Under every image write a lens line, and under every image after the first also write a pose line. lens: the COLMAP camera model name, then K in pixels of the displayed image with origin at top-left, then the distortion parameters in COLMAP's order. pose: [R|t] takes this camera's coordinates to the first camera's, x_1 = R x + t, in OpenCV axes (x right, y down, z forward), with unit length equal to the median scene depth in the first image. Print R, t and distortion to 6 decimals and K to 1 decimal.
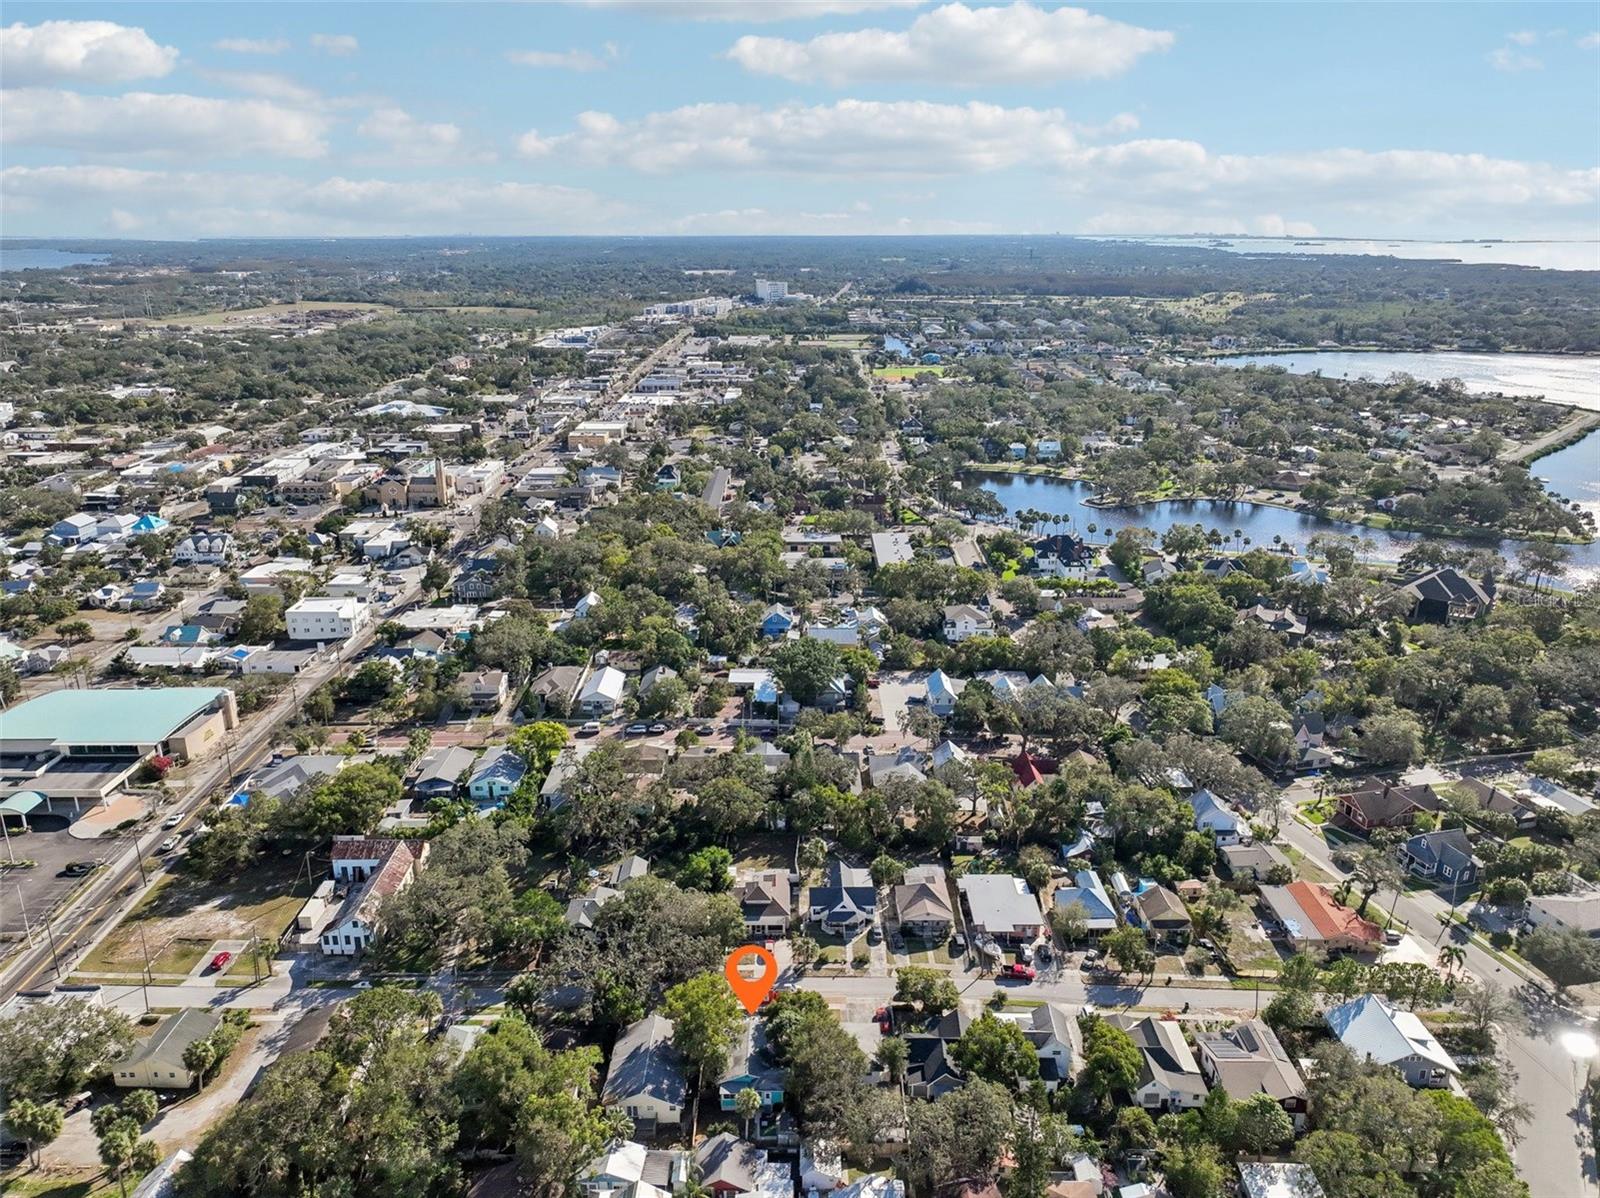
lens RADIAL K [[1154.5, 0, 793.8], [0, 1154.5, 595.1], [0, 0, 1]] dist [0.001055, 0.002965]
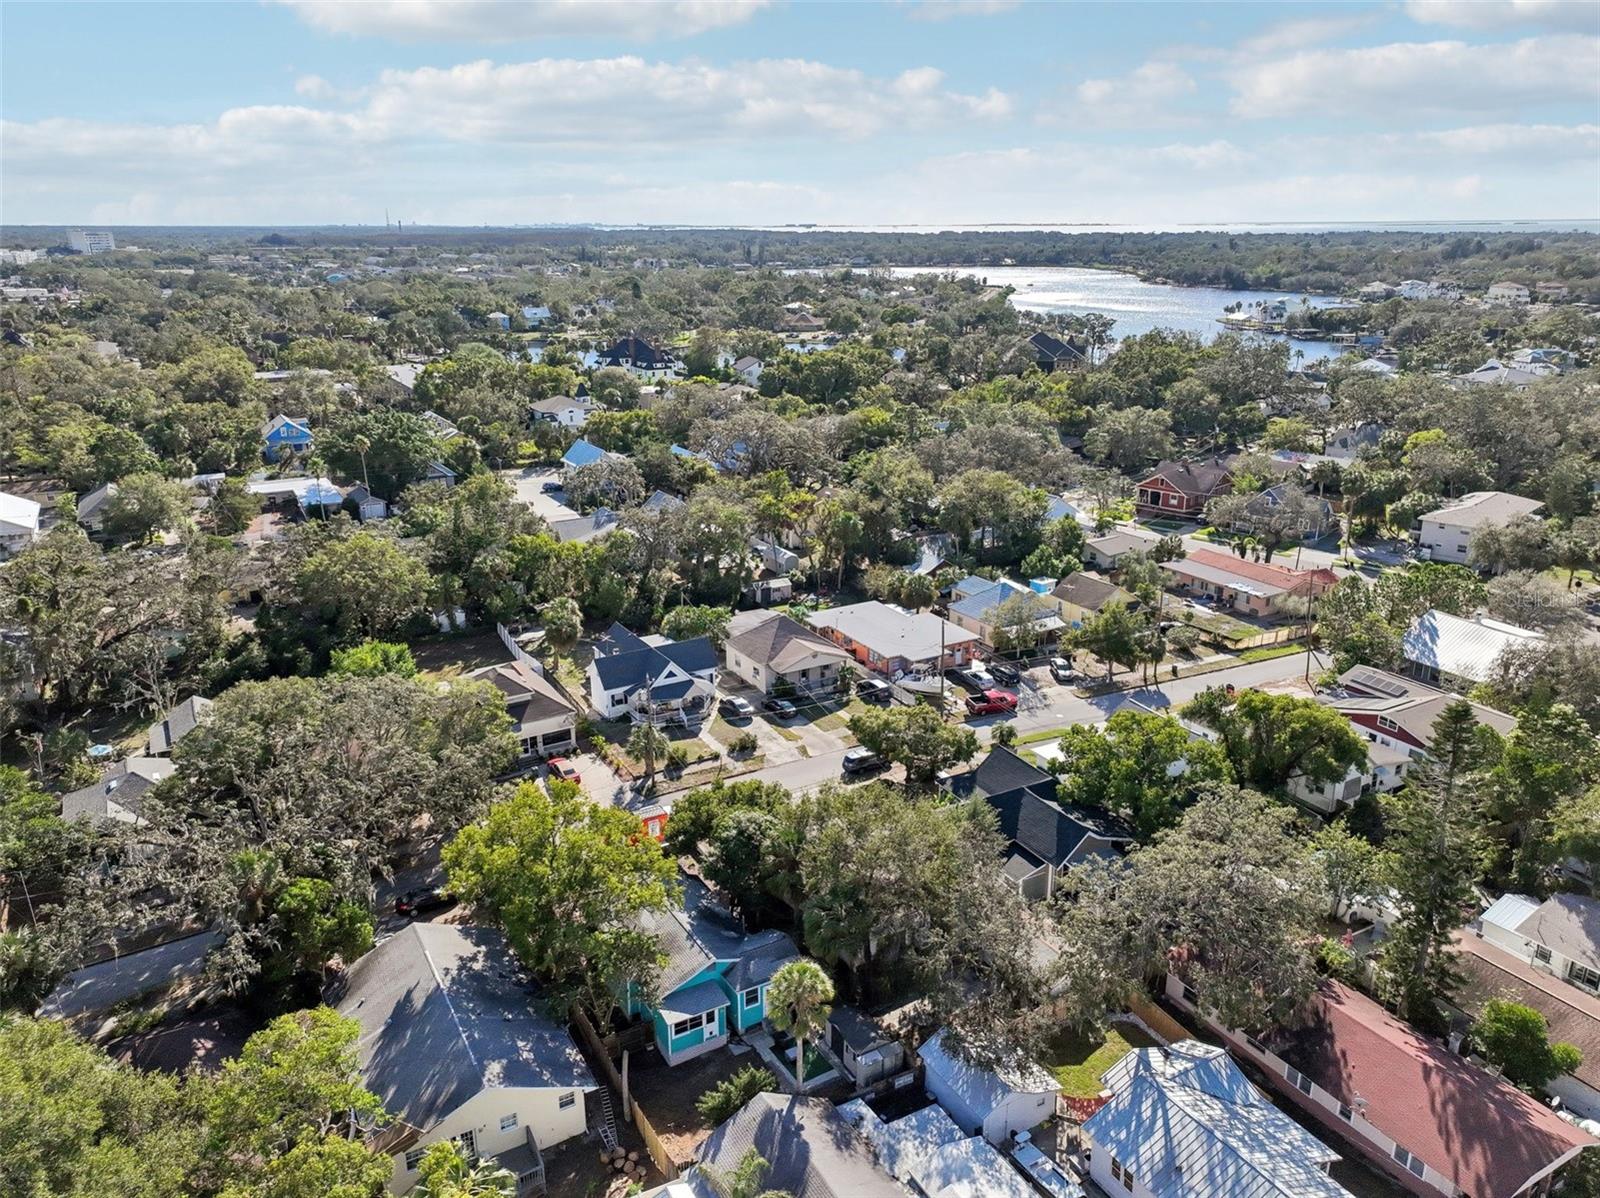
lens RADIAL K [[1154.5, 0, 793.8], [0, 1154.5, 595.1], [0, 0, 1]] dist [0.001055, 0.002965]
pose [[0.865866, -0.150808, 0.477005, -0.291739], [0.151575, 0.987748, 0.037143, 0.411345], [-0.476762, 0.040141, 0.878116, 0.924930]]
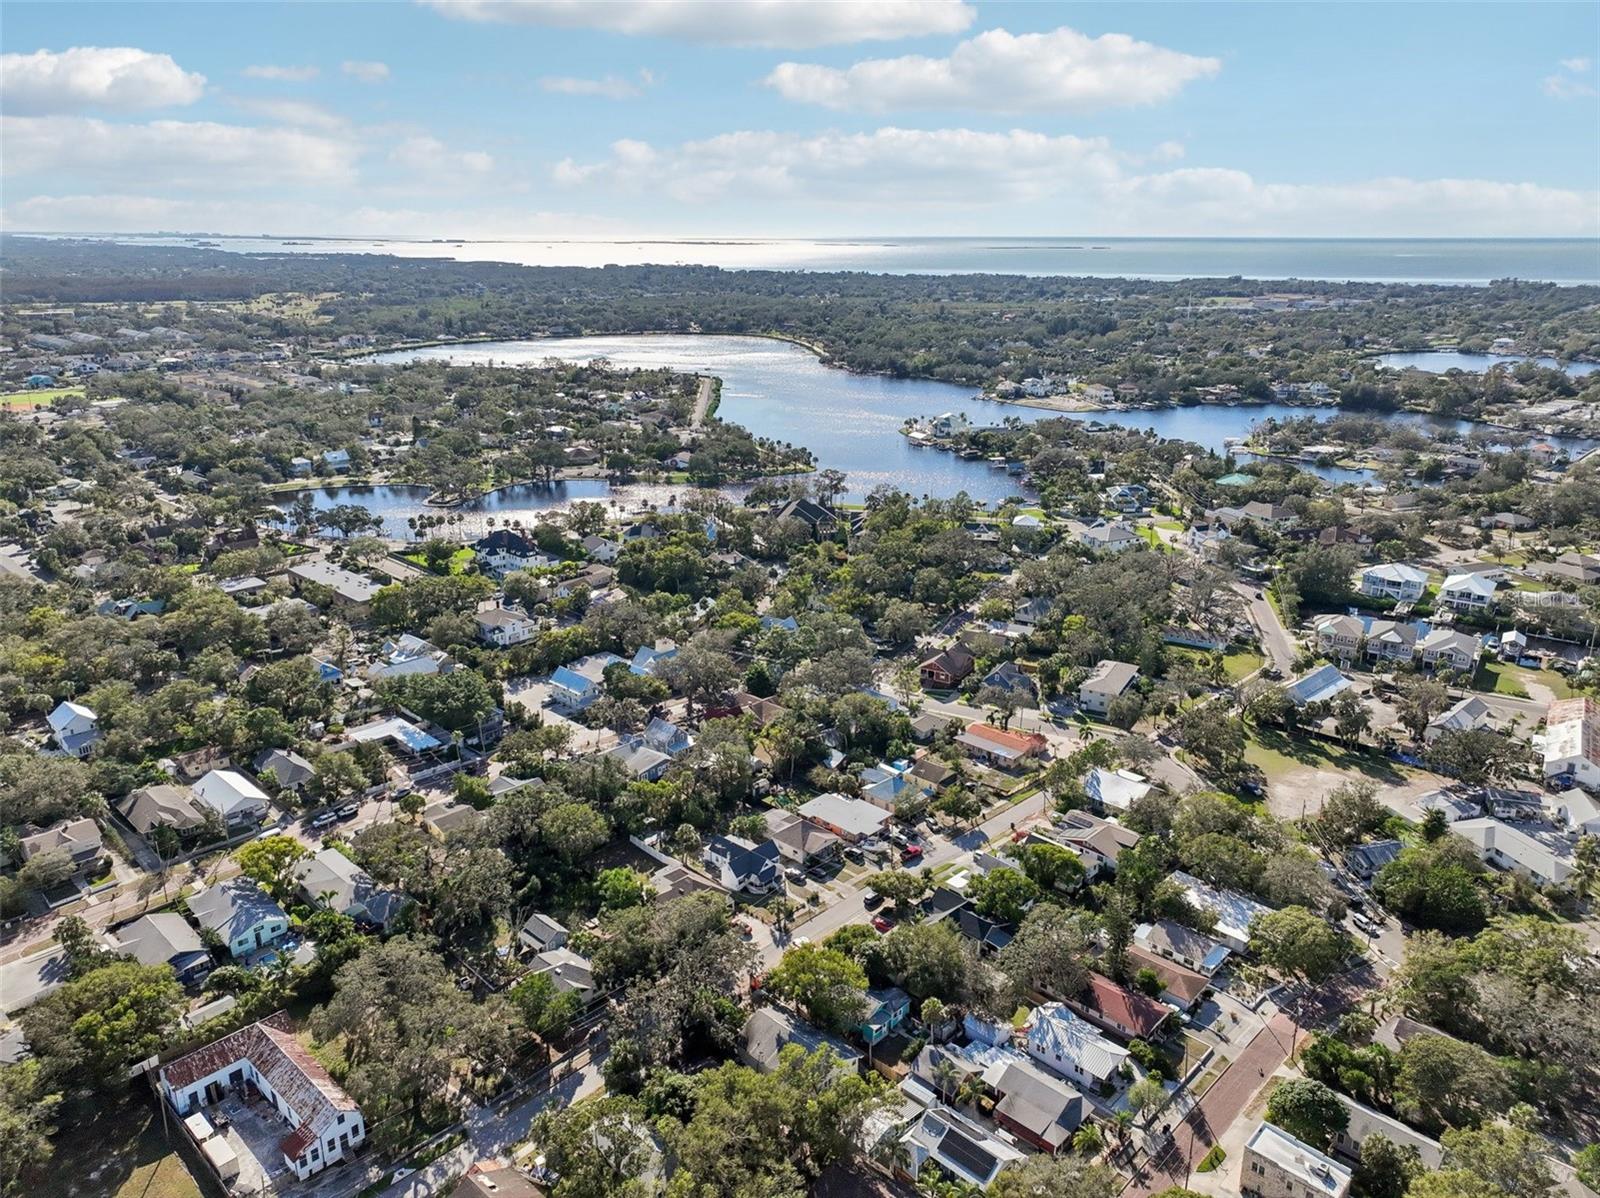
lens RADIAL K [[1154.5, 0, 793.8], [0, 1154.5, 595.1], [0, 0, 1]] dist [0.001055, 0.002965]
pose [[0.683041, -0.213664, 0.698429, -1.174378], [0.213312, 0.972920, 0.089024, -0.118277], [-0.698536, 0.088176, 0.710121, 0.366736]]
